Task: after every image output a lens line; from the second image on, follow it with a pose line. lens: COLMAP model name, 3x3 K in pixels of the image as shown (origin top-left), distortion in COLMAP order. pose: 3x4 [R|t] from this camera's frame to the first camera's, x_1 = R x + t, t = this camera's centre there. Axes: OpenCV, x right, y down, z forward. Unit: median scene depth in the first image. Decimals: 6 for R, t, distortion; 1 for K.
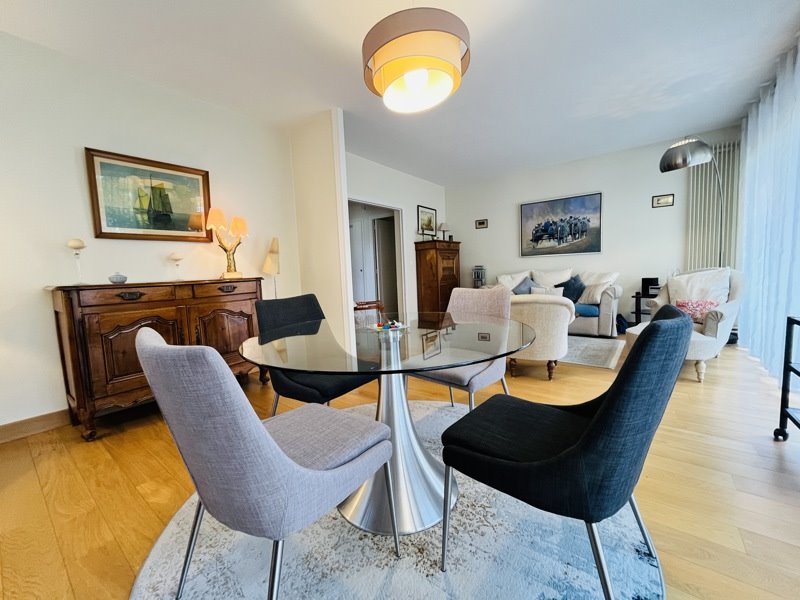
lens RADIAL K [[322.0, 0, 400.9], [0, 322.0, 298.4], [0, 0, 1]] dist [-0.004184, -0.000351]
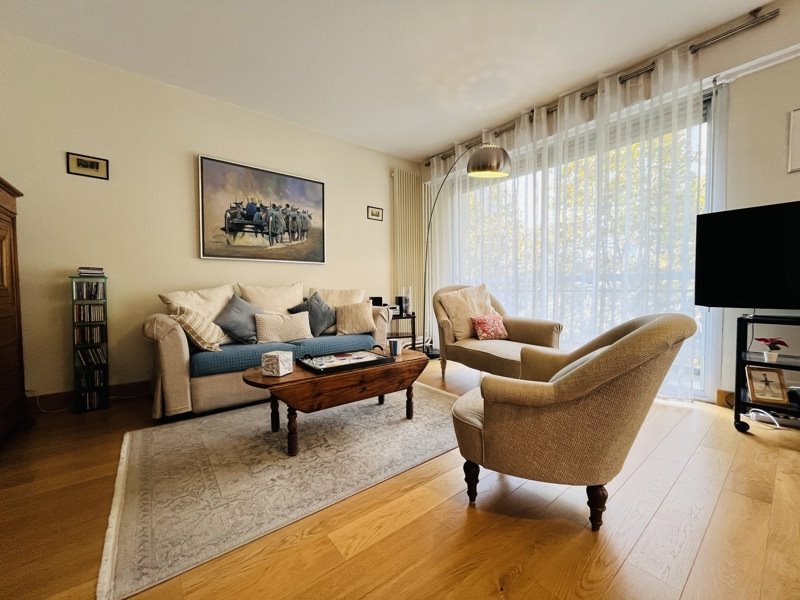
lens RADIAL K [[322.0, 0, 400.7], [0, 322.0, 301.6], [0, 0, 1]] dist [-0.004184, -0.000351]
pose [[0.239778, -0.002649, 0.970824, -0.053215], [0.081938, 0.996483, -0.017518, -0.026187], [-0.967364, 0.083748, 0.239152, 0.624122]]
